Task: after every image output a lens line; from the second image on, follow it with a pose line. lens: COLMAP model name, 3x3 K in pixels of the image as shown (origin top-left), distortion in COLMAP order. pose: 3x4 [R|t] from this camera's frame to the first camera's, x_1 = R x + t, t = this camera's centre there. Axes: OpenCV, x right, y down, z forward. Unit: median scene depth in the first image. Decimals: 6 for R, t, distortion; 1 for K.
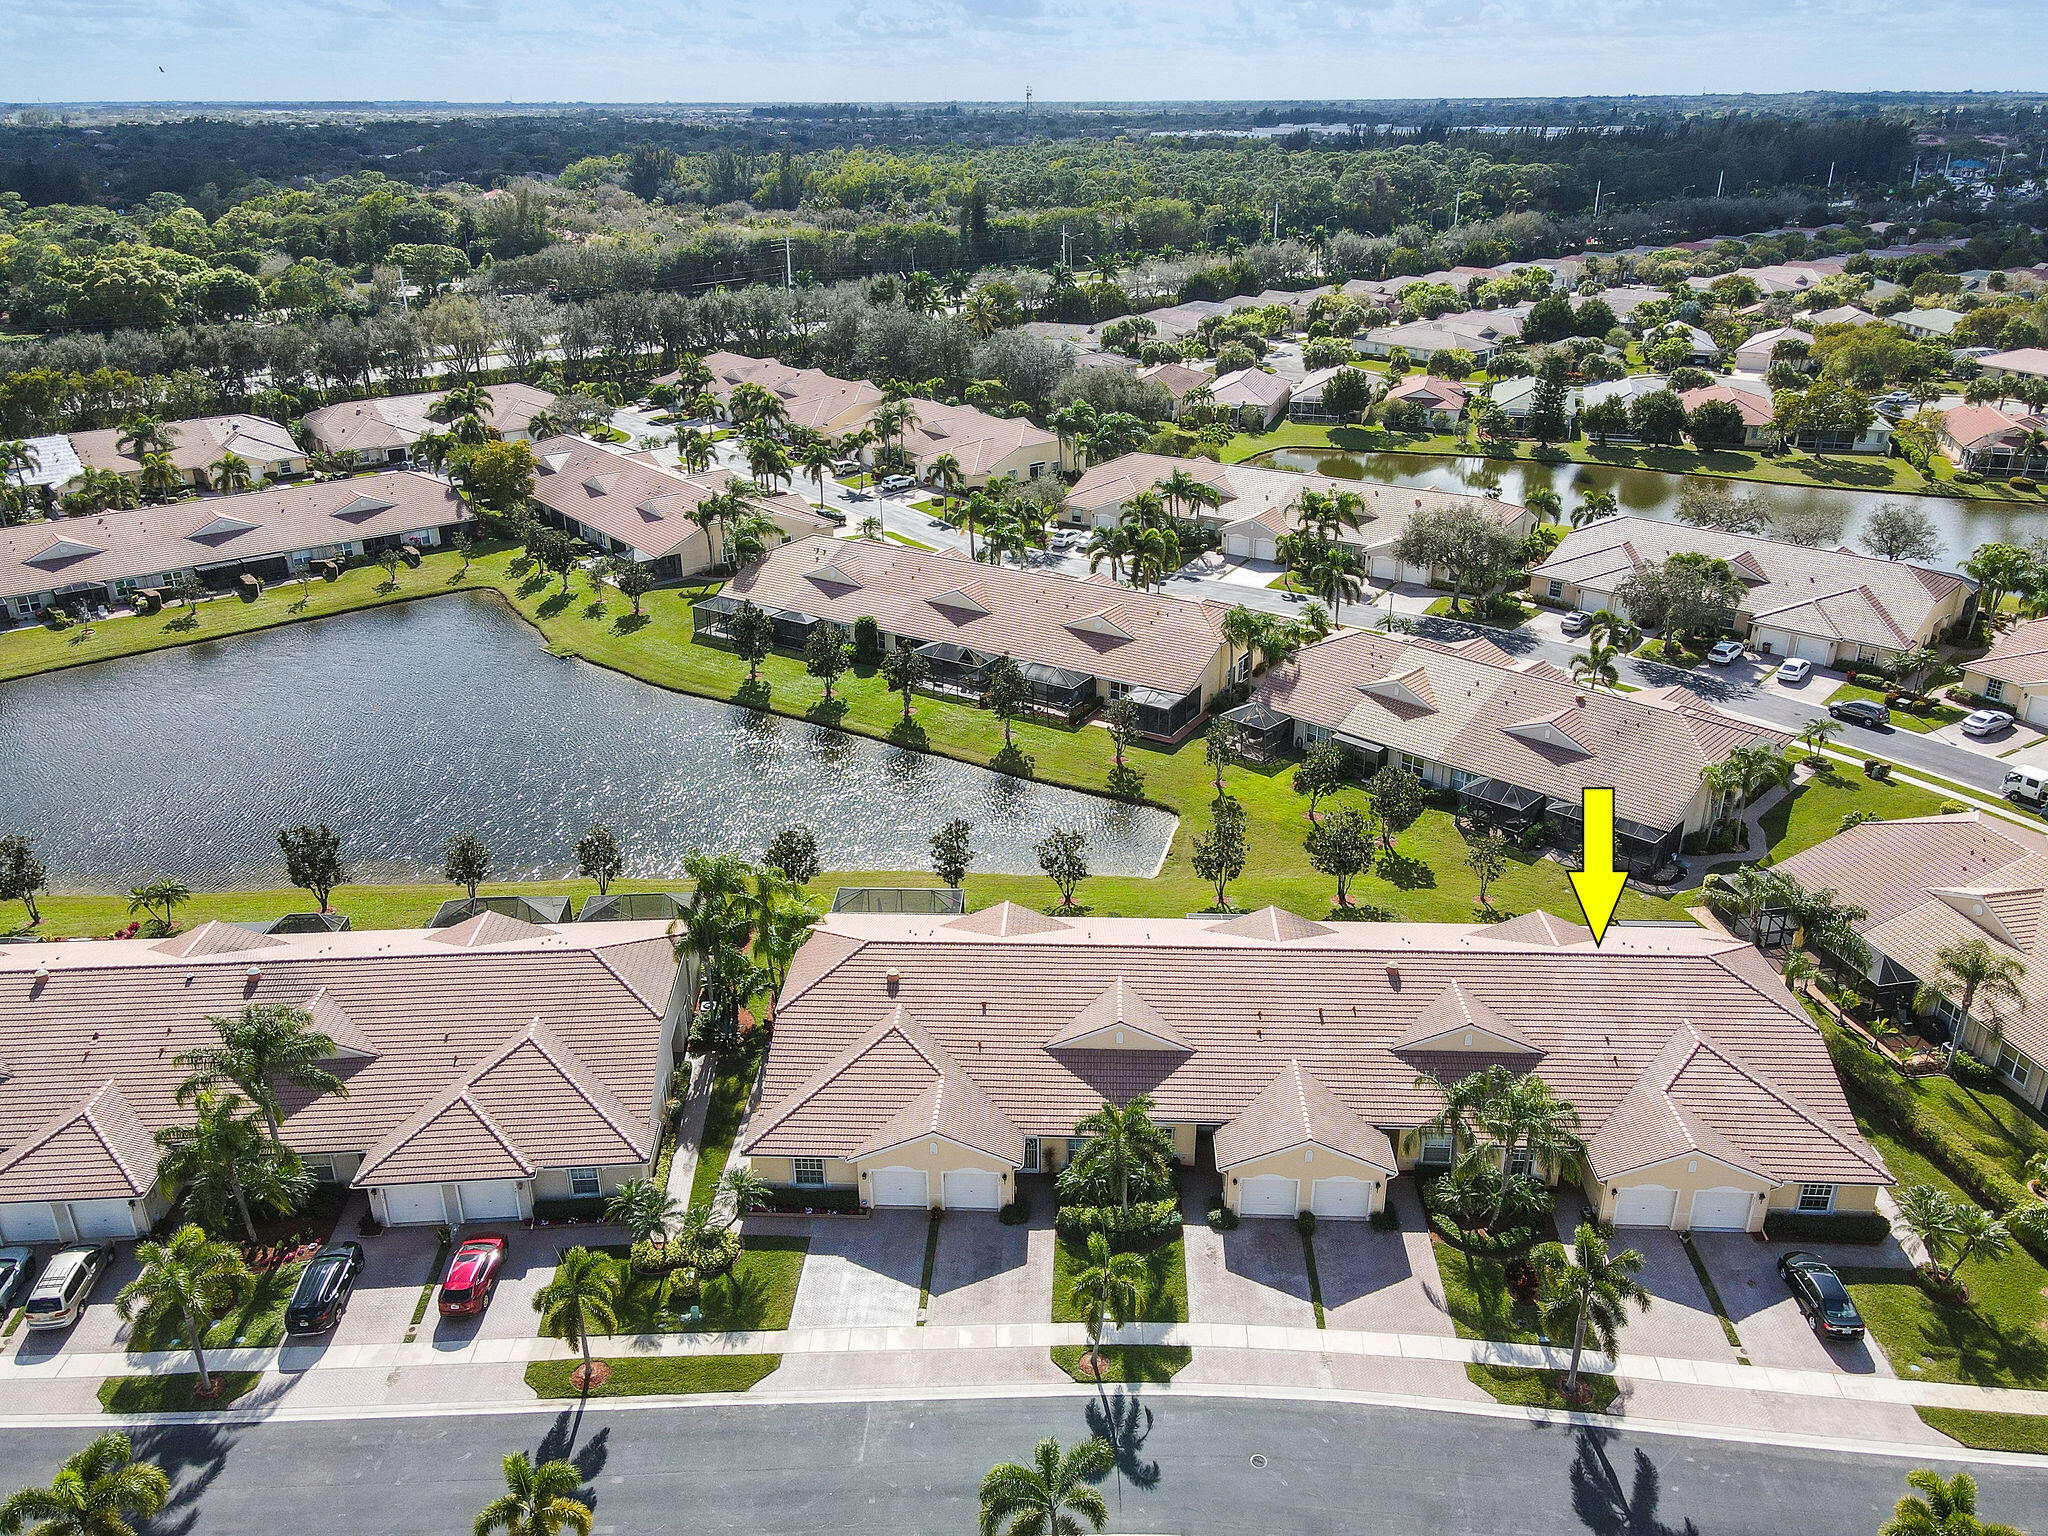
lens RADIAL K [[1505.7, 0, 1034.9], [0, 1505.7, 737.6], [0, 0, 1]] dist [-0.001001, 0.046338]
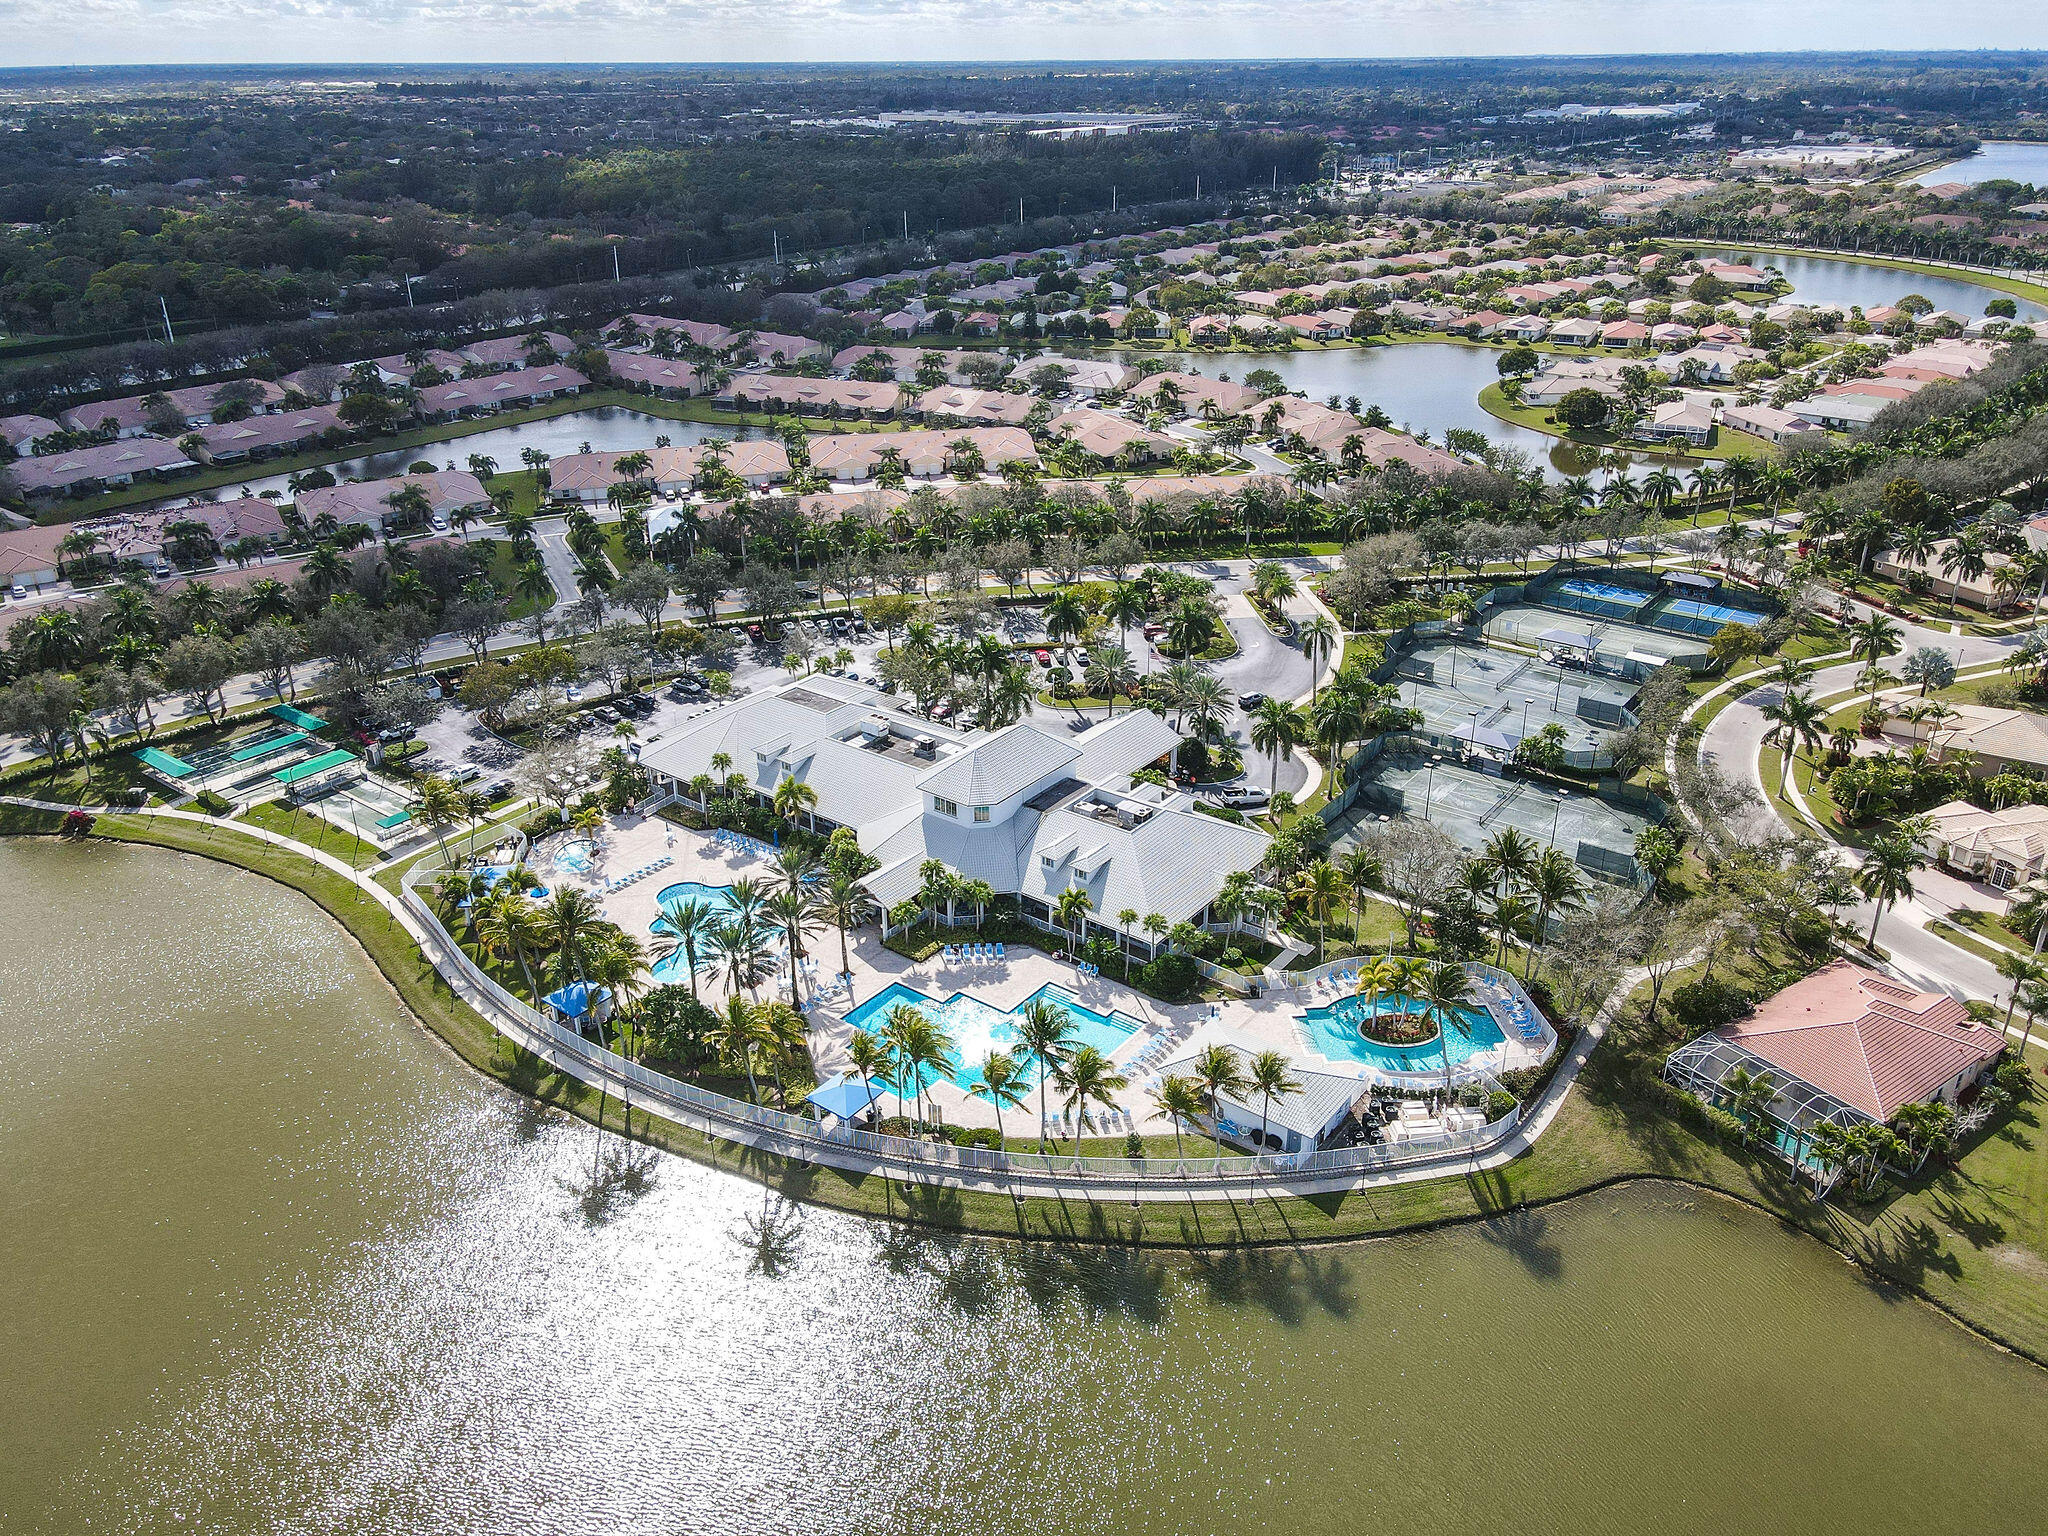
lens RADIAL K [[1505.2, 0, 1028.5], [0, 1505.2, 739.9], [0, 0, 1]] dist [0.004231, 0.023133]
pose [[0.974500, -0.094234, 0.203640, -0.170369], [0.089278, 0.995446, 0.033410, 0.305725], [-0.205861, -0.014378, 0.978476, -1.138192]]
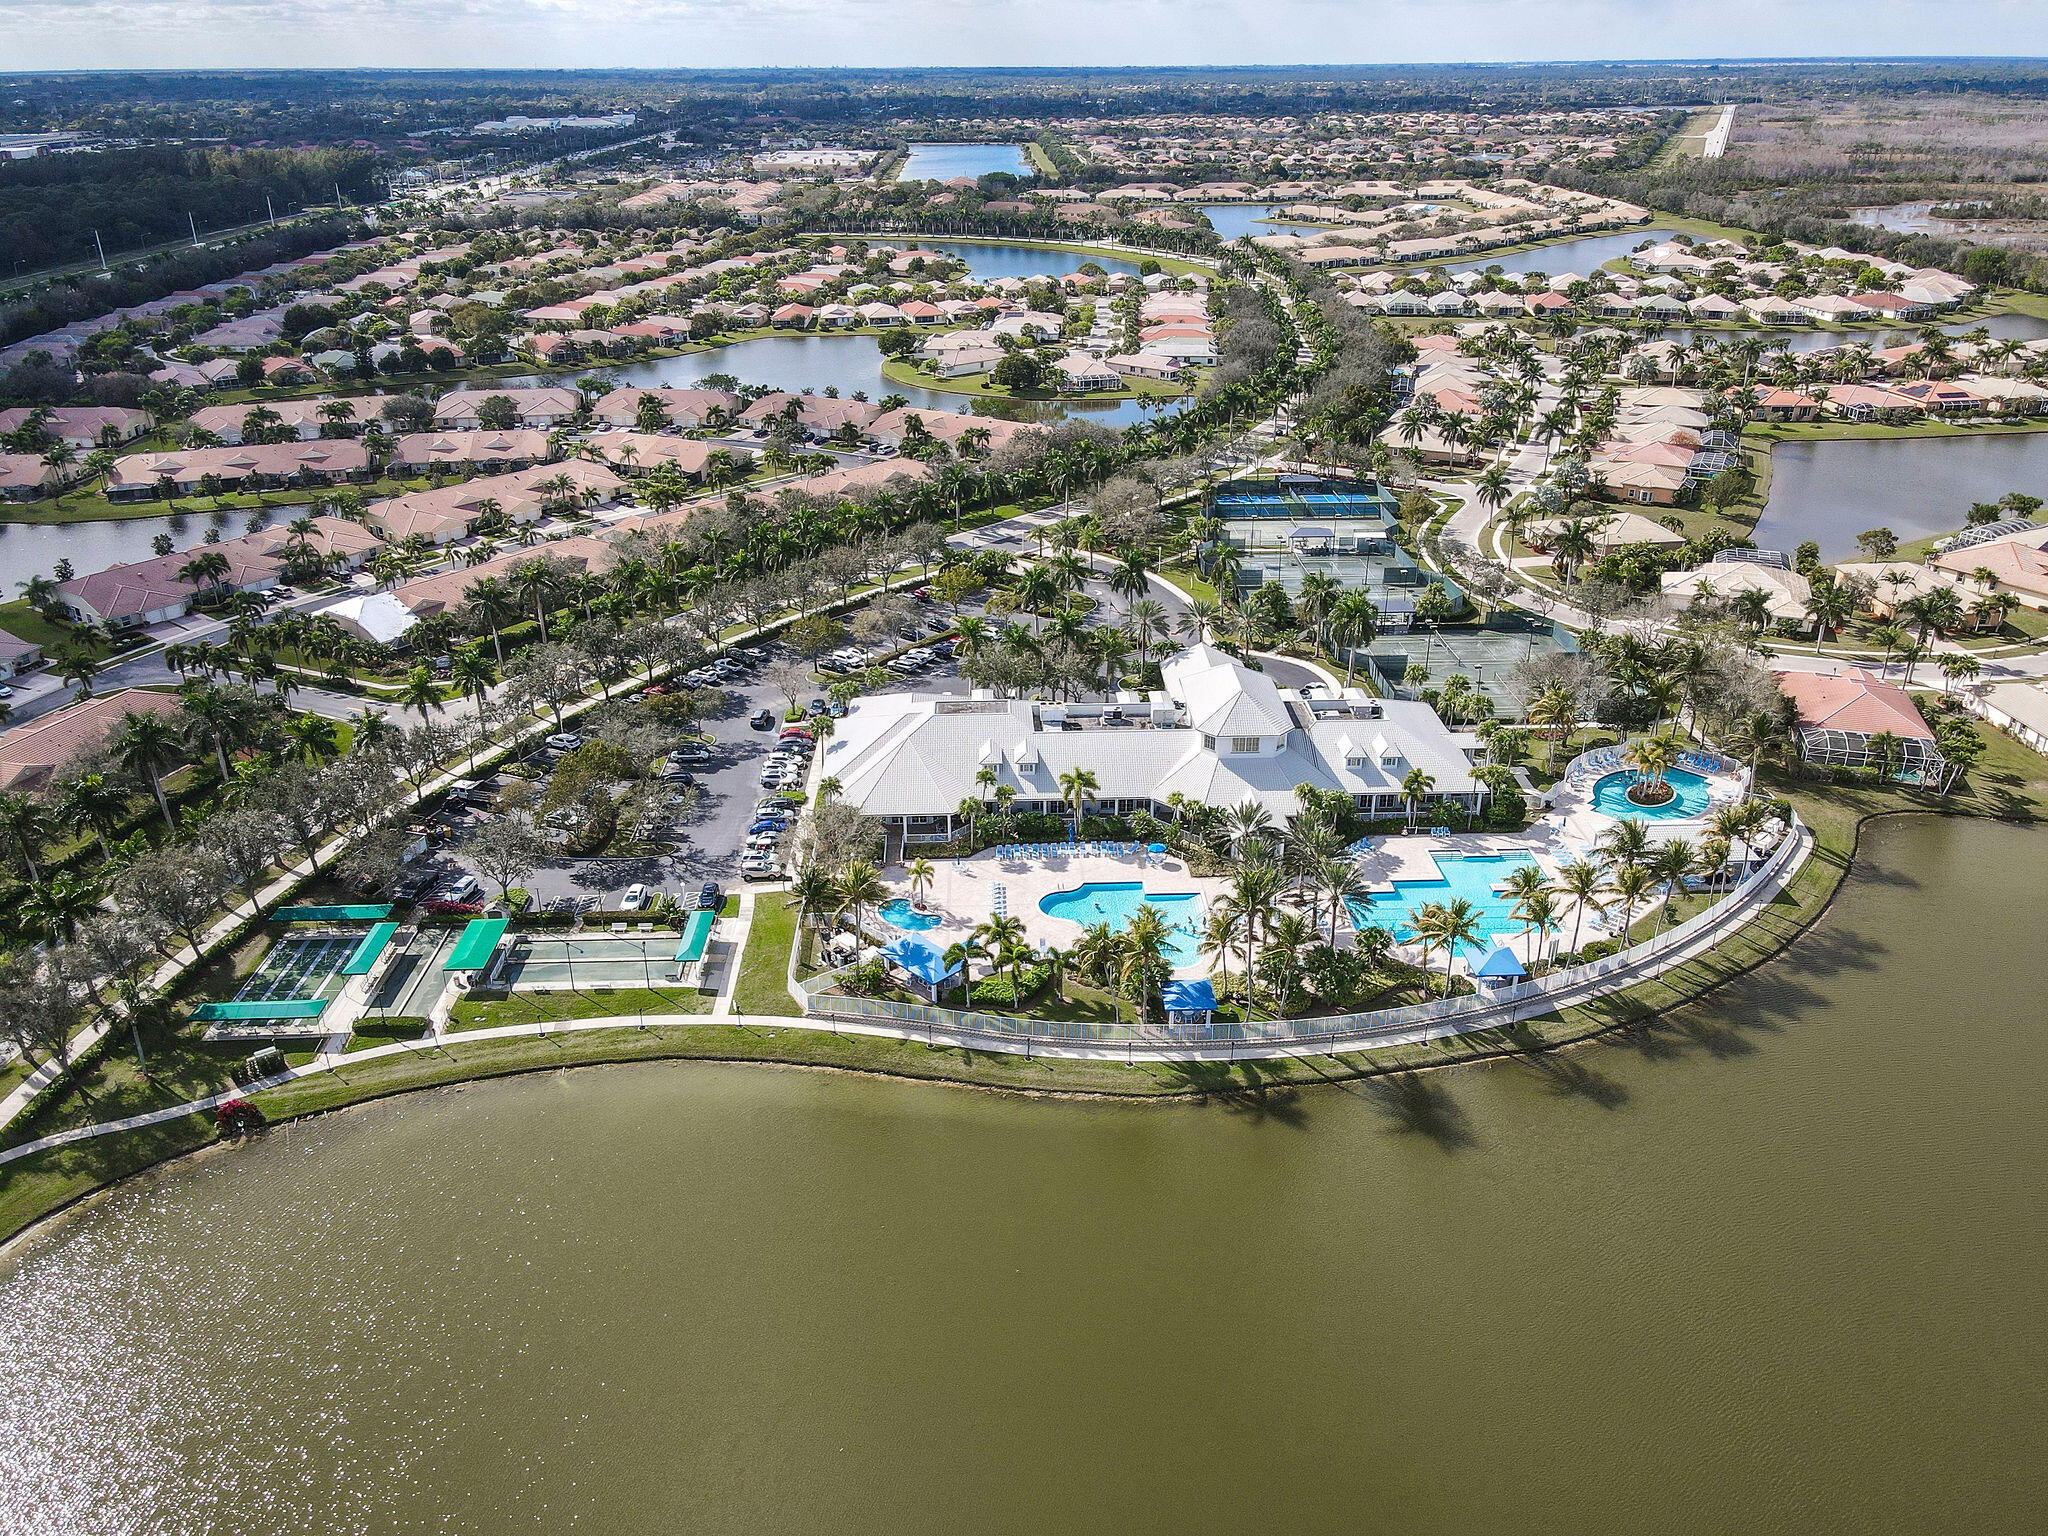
lens RADIAL K [[1505.2, 0, 1028.5], [0, 1505.2, 739.9], [0, 0, 1]] dist [0.004231, 0.023133]
pose [[0.612274, -0.322647, 0.721817, -0.683430], [0.310771, 0.937674, 0.155526, 0.201892], [-0.727009, 0.129095, 0.674383, -0.876590]]
